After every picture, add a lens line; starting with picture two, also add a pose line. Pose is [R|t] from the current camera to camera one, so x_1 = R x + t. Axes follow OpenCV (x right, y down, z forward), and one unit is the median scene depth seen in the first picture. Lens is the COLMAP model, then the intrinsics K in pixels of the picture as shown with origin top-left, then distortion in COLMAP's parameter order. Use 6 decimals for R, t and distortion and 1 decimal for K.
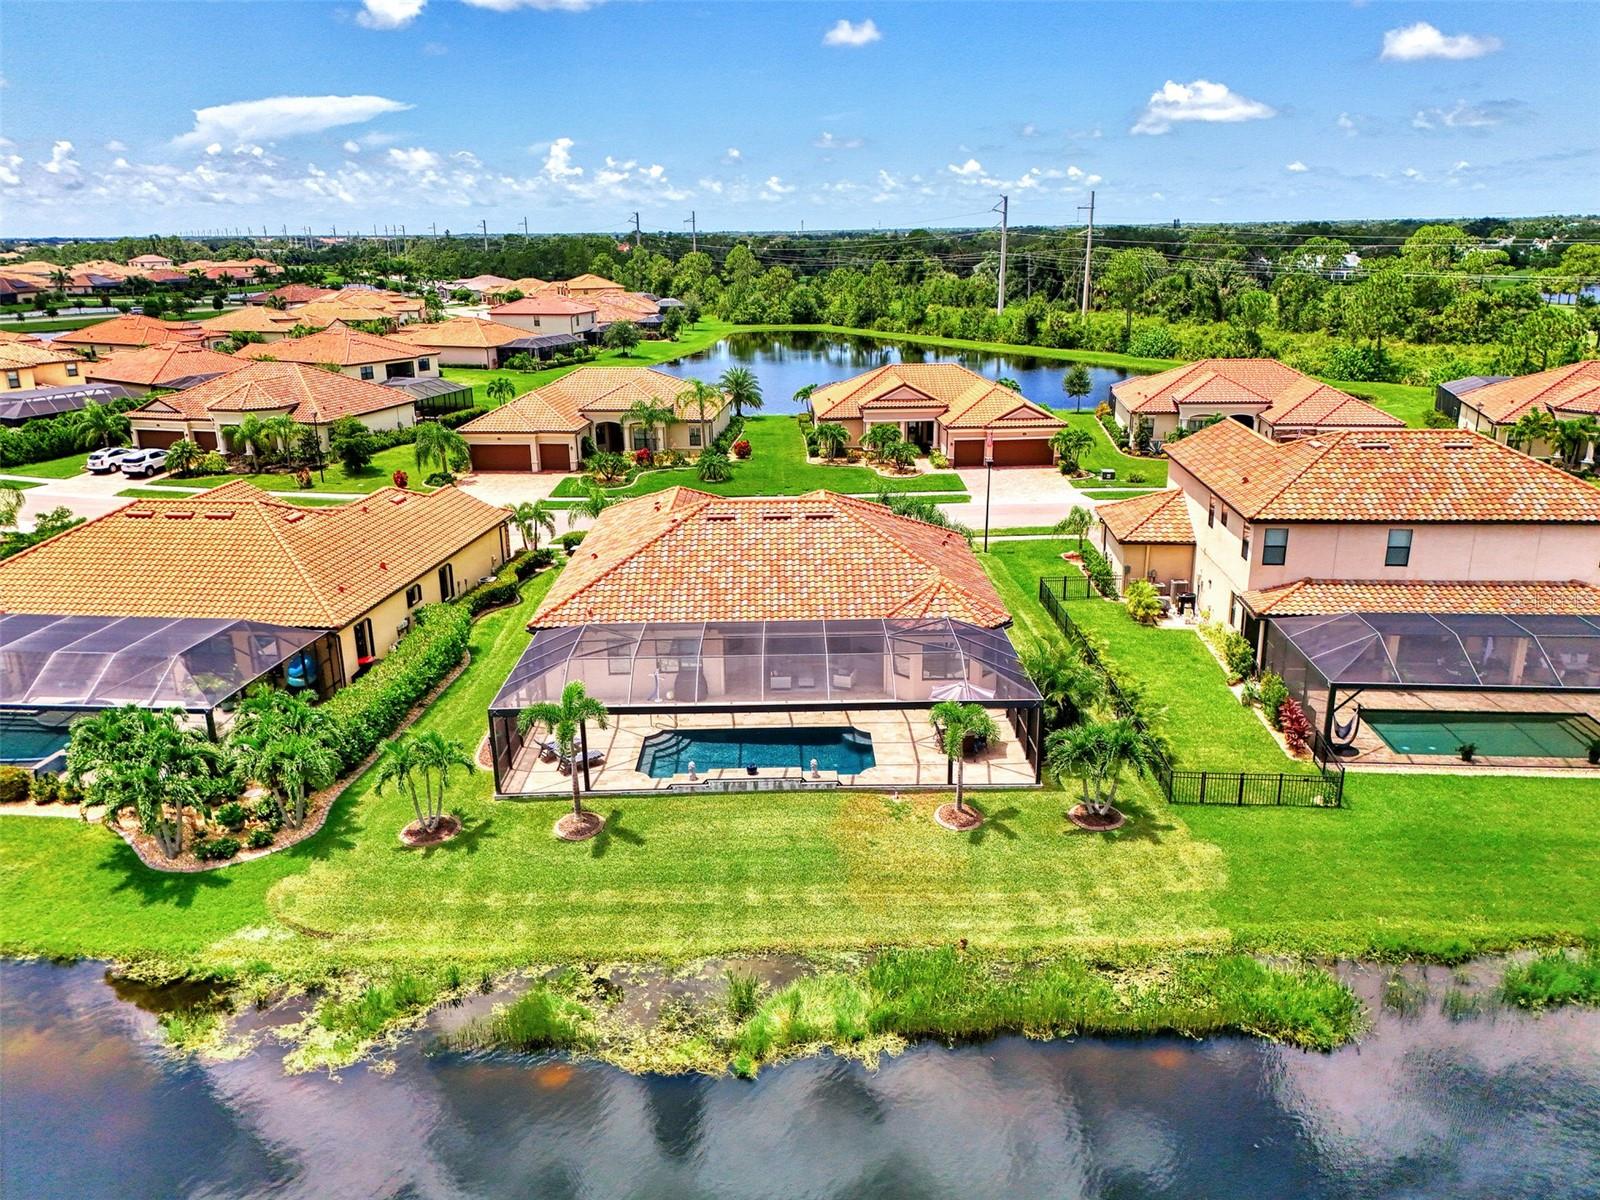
lens RADIAL K [[1184.2, 0, 795.7], [0, 1184.2, 593.8], [0, 0, 1]] dist [0.015005, -0.024156]
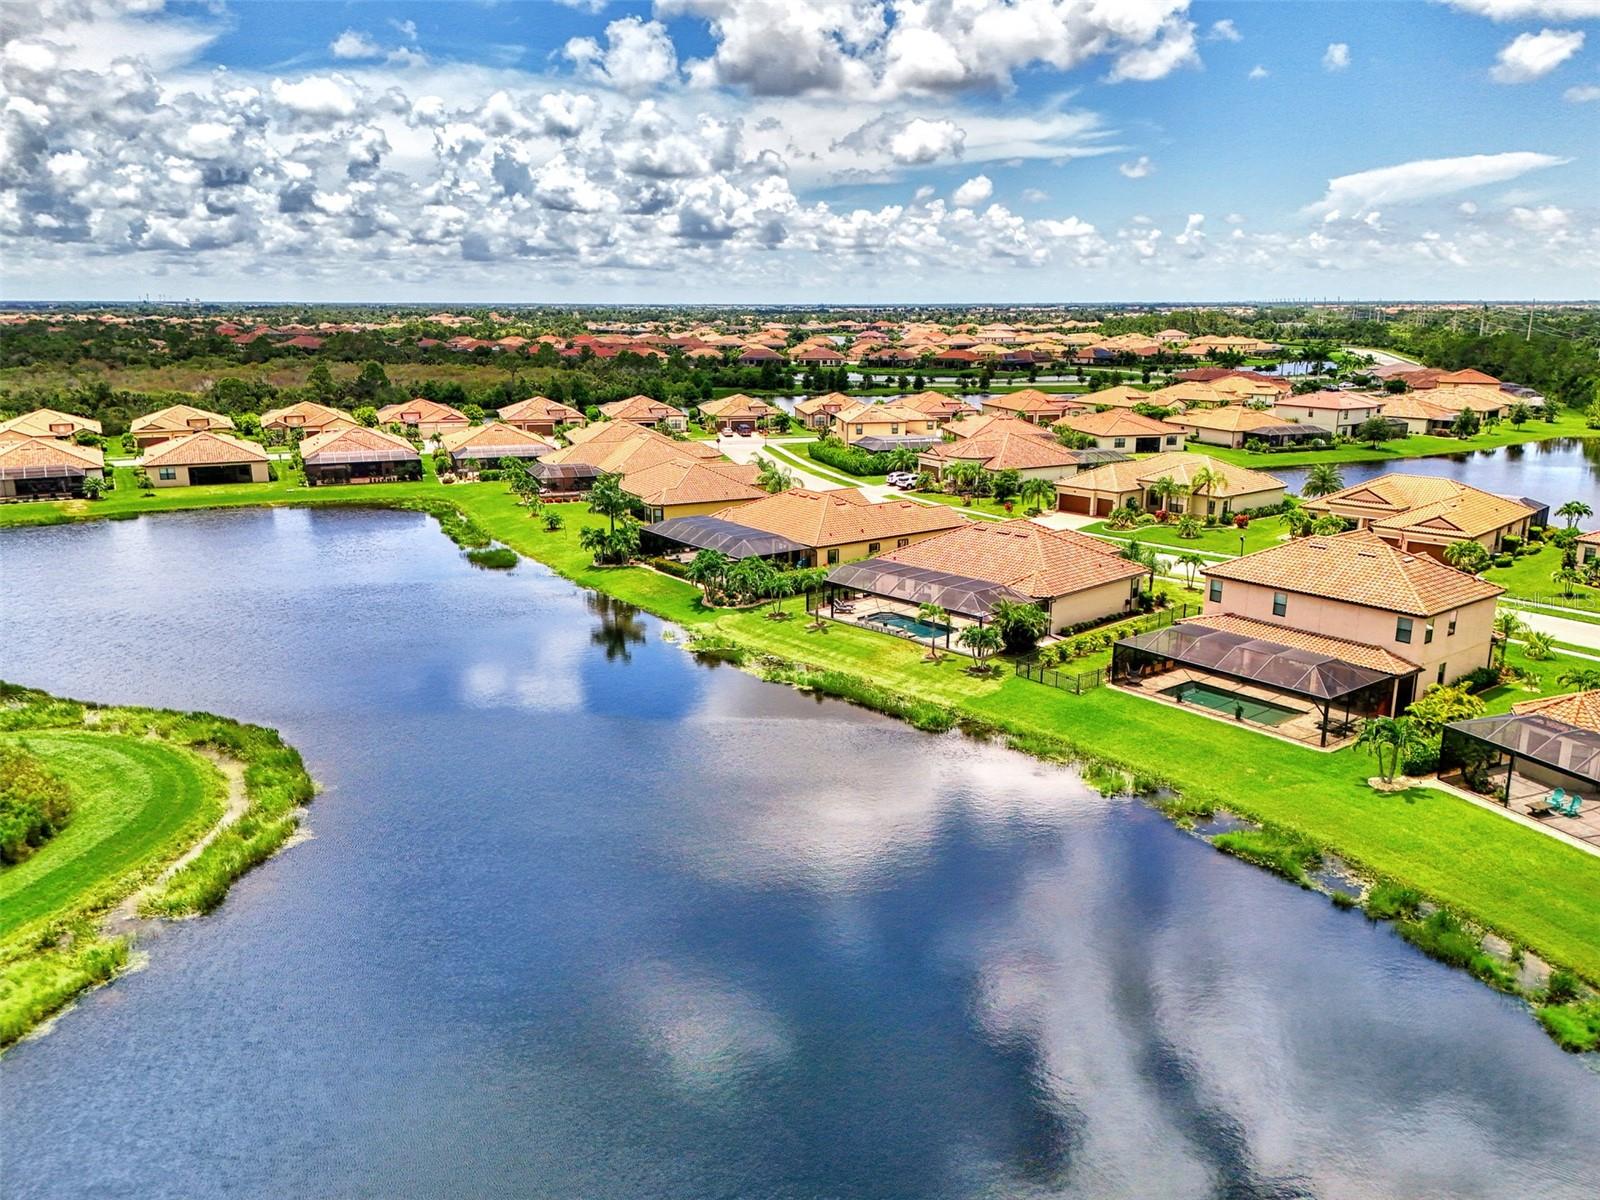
lens RADIAL K [[1184.2, 0, 800.0], [0, 1184.2, 603.5], [0, 0, 1]] dist [0.015005, -0.024156]
pose [[0.668597, 0.187465, -0.719607, 0.624361], [-0.217122, 0.974748, 0.052200, 0.009470], [0.711221, 0.121341, 0.692416, -0.307011]]
